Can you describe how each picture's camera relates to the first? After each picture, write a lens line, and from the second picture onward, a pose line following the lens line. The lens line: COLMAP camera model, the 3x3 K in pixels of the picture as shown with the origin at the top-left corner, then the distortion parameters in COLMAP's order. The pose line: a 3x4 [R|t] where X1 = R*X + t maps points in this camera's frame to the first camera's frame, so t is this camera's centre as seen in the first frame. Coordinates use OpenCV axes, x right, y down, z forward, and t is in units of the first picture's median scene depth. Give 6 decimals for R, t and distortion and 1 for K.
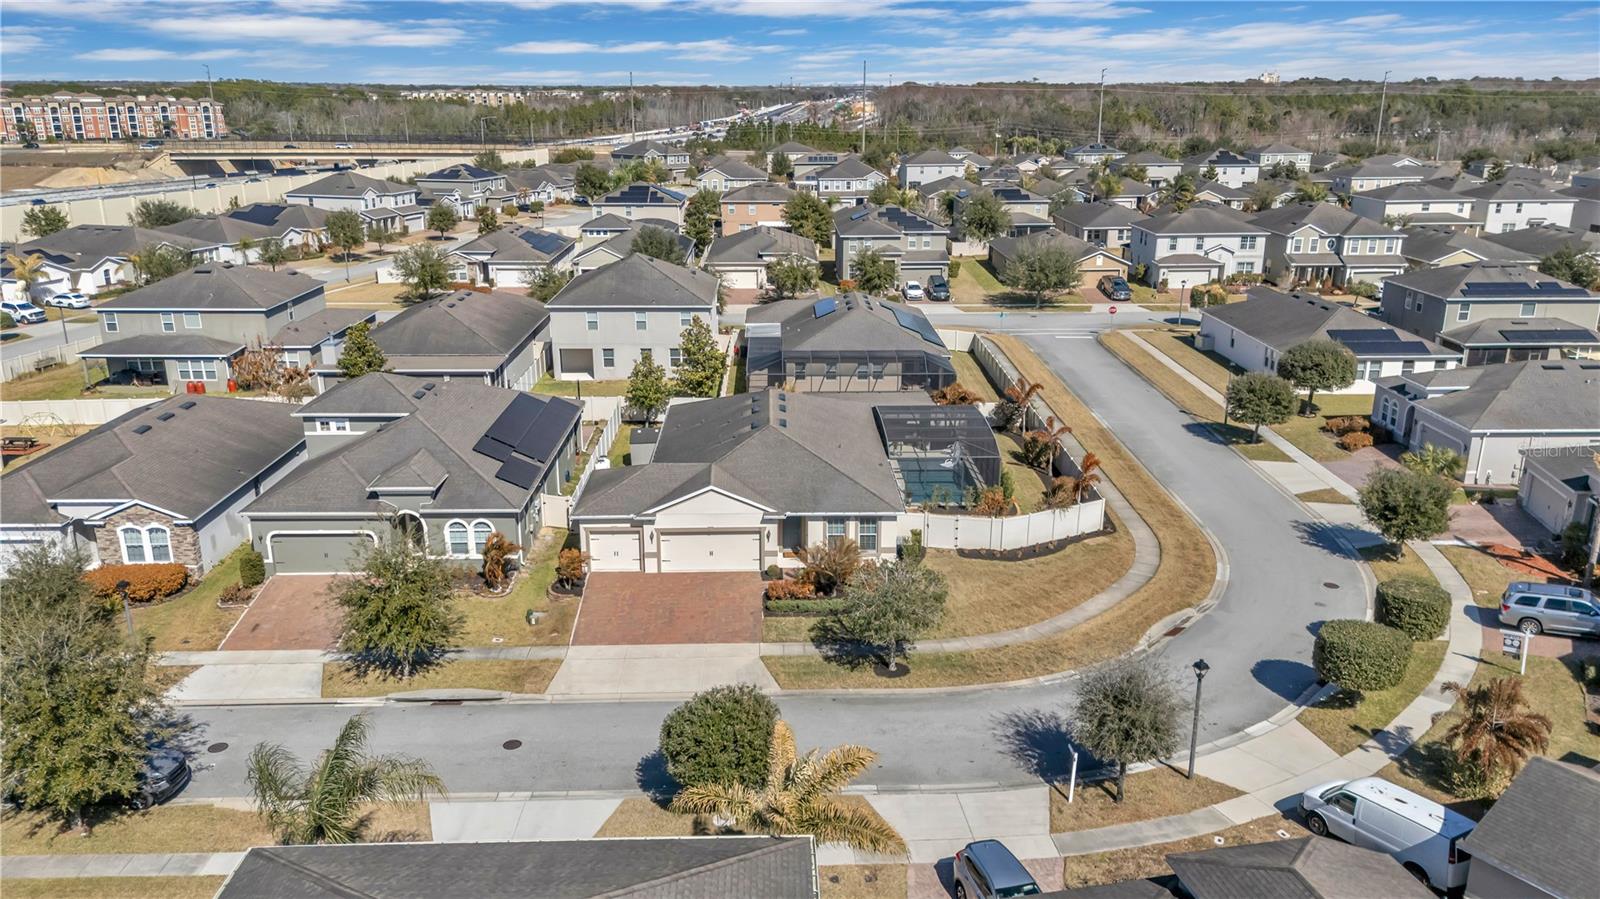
lens RADIAL K [[1132.5, 0, 776.4], [0, 1132.5, 471.6], [0, 0, 1]] dist [0.097593, -0.102291]
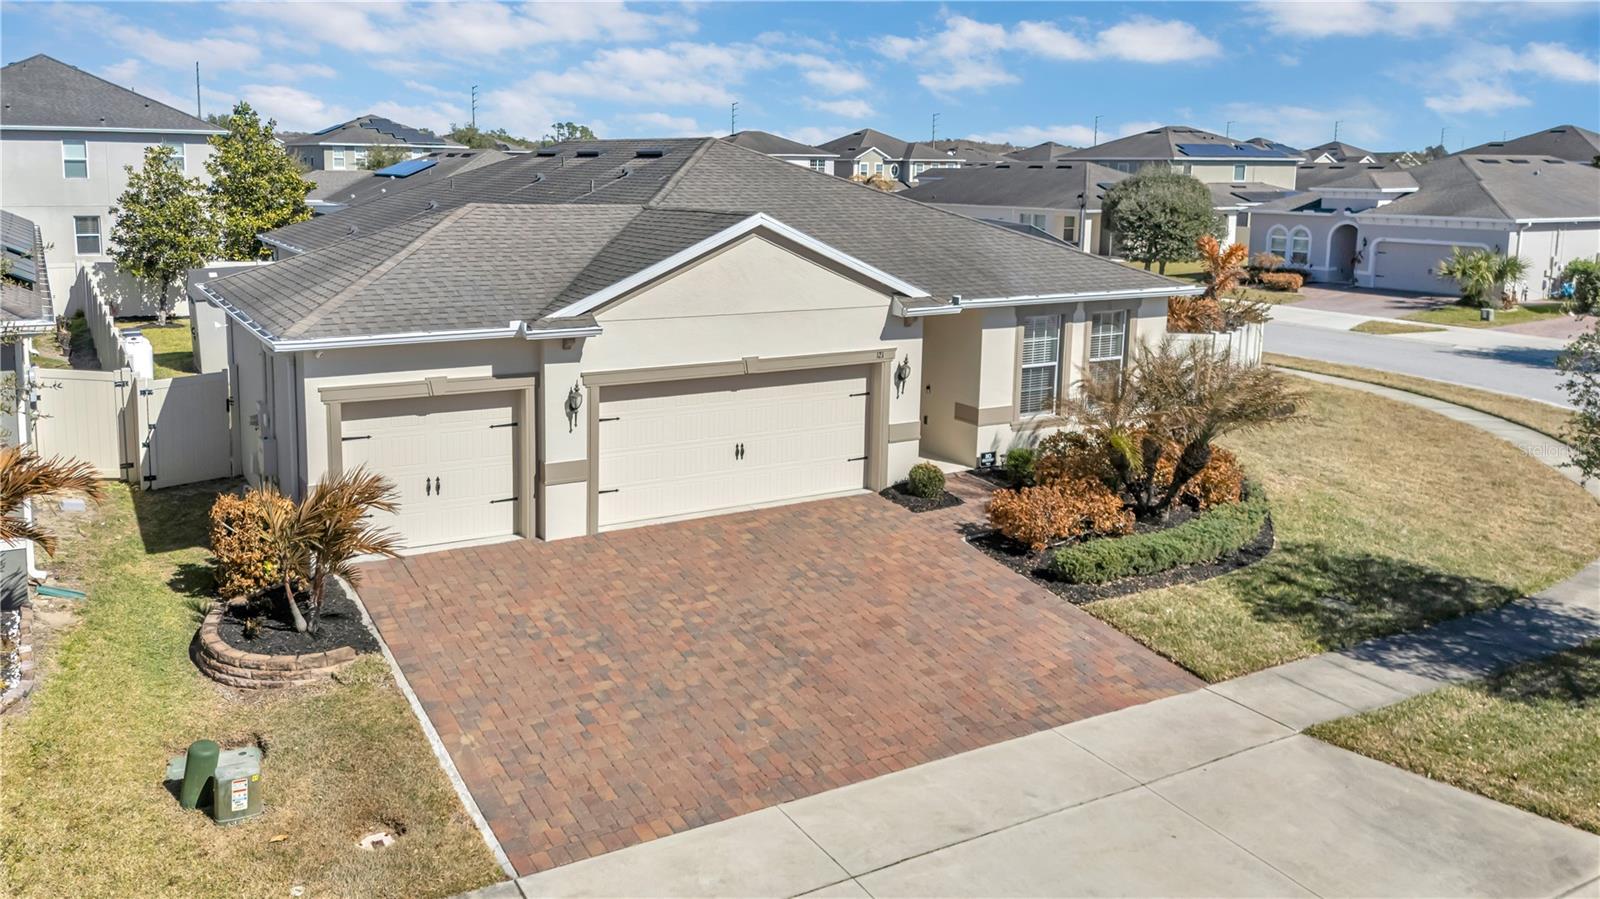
lens RADIAL K [[1197.2, 0, 658.9], [0, 1197.2, 382.0], [0, 0, 1]] dist [0.035664, -0.025484]
pose [[0.895396, -0.069622, 0.439794, -0.200141], [0.129232, 0.985819, -0.107047, 0.078012], [-0.426105, 0.152685, 0.891696, 0.651690]]
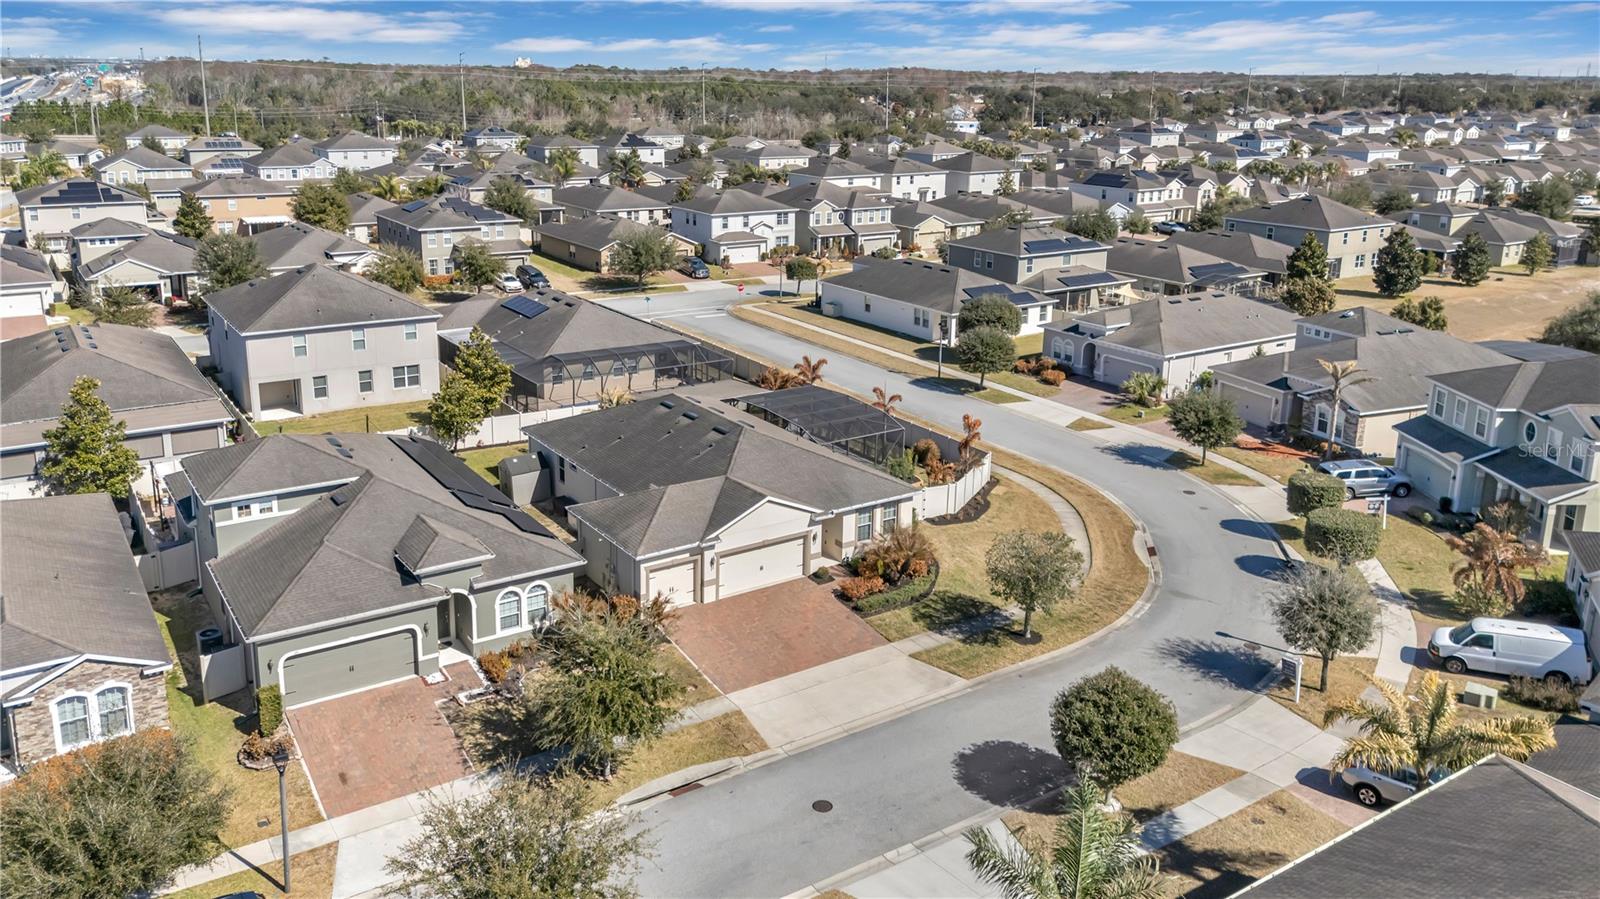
lens RADIAL K [[1157.3, 0, 716.7], [0, 1157.3, 441.0], [0, 0, 1]] dist [0.061461, -0.007301]
pose [[0.858658, -0.145884, 0.491350, -0.500648], [0.153018, 0.987884, 0.025900, -0.057979], [-0.489175, 0.052946, 0.870577, 0.155649]]
